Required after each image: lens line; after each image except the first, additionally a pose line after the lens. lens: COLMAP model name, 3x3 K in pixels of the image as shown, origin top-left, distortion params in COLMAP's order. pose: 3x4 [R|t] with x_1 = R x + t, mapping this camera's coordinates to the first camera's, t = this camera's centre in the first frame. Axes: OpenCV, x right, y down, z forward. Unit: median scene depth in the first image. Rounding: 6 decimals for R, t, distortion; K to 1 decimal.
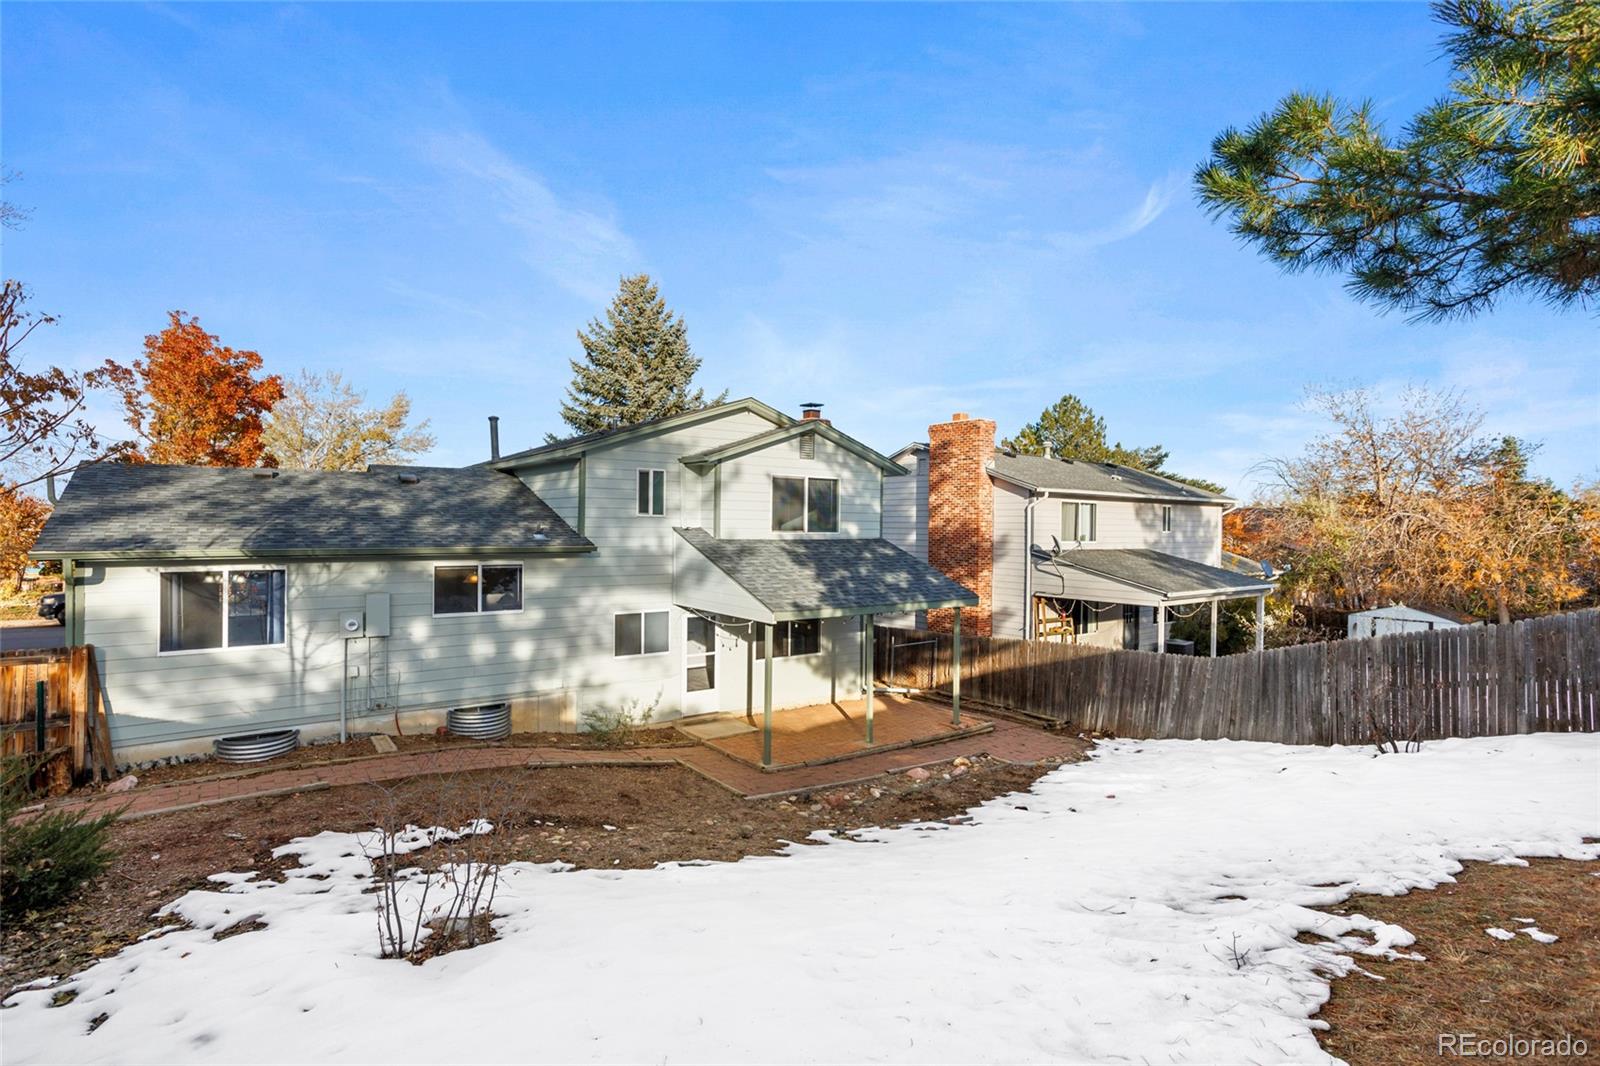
lens RADIAL K [[800.1, 0, 805.2], [0, 800.1, 540.1], [0, 0, 1]] dist [-0.007610, 0.000855]
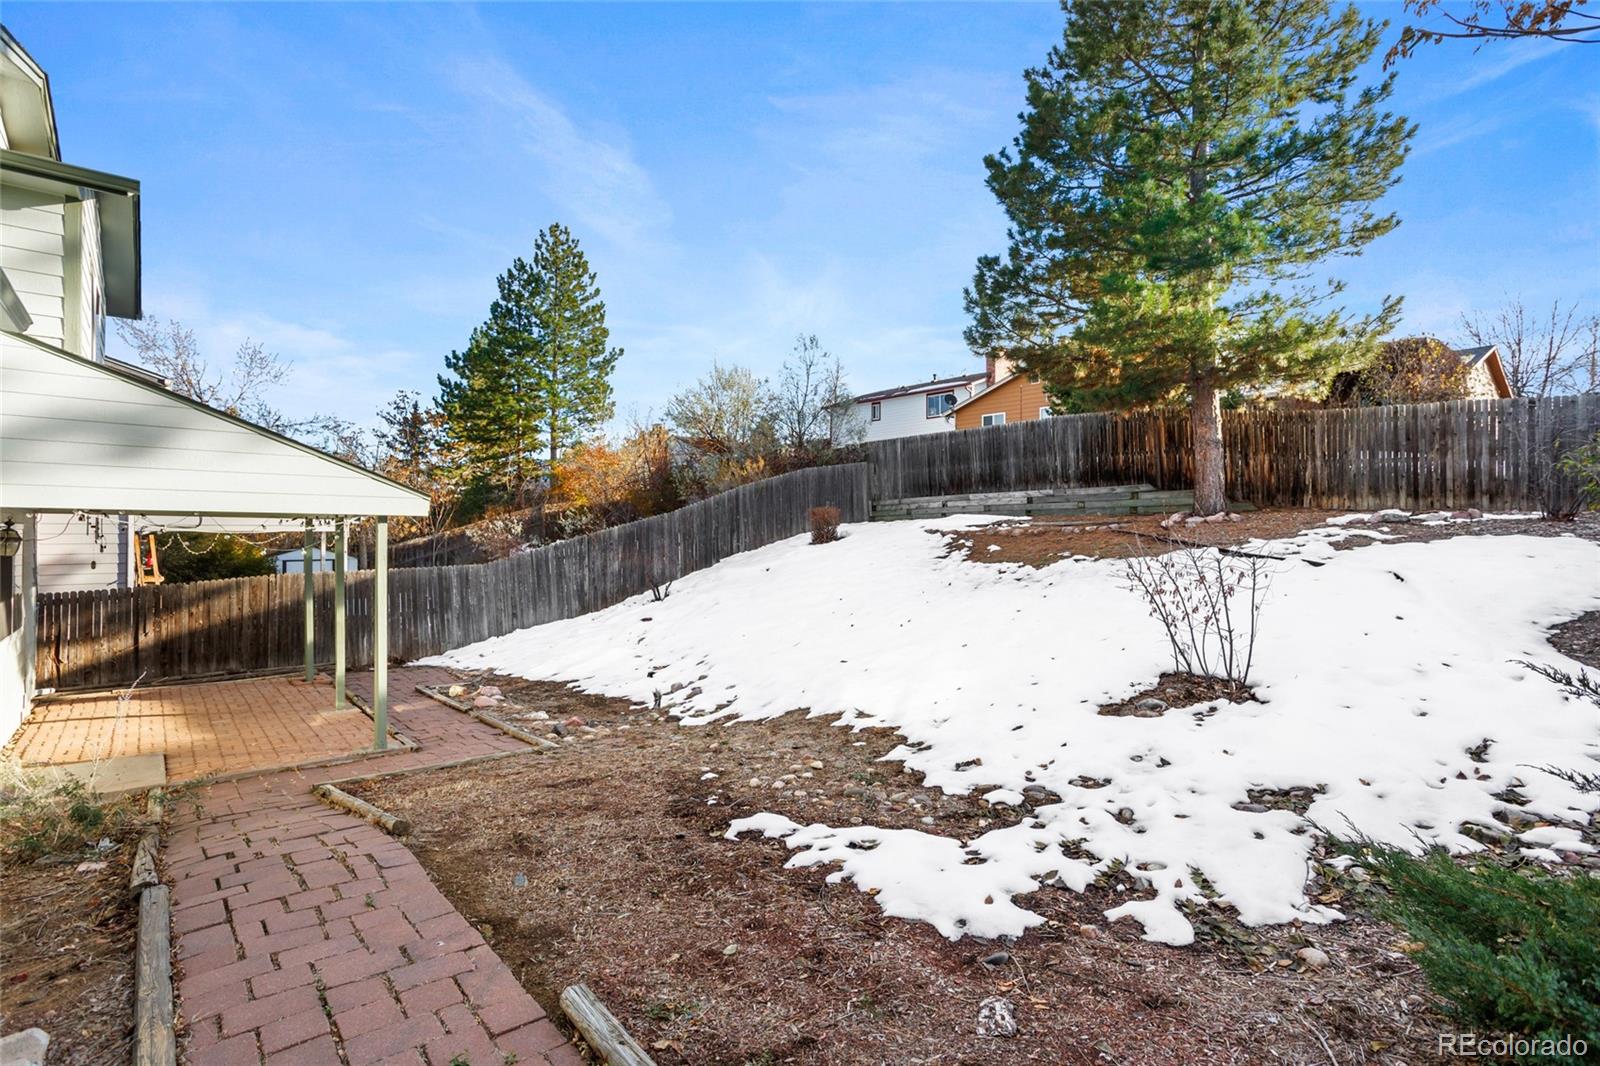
lens RADIAL K [[800.1, 0, 799.5], [0, 800.1, 528.3], [0, 0, 1]] dist [-0.007610, 0.000855]
pose [[-0.088357, -0.001871, 0.996087, -1.001399], [0.017568, 0.999840, 0.003437, 0.164572], [-0.995934, 0.017803, -0.088310, 1.072519]]
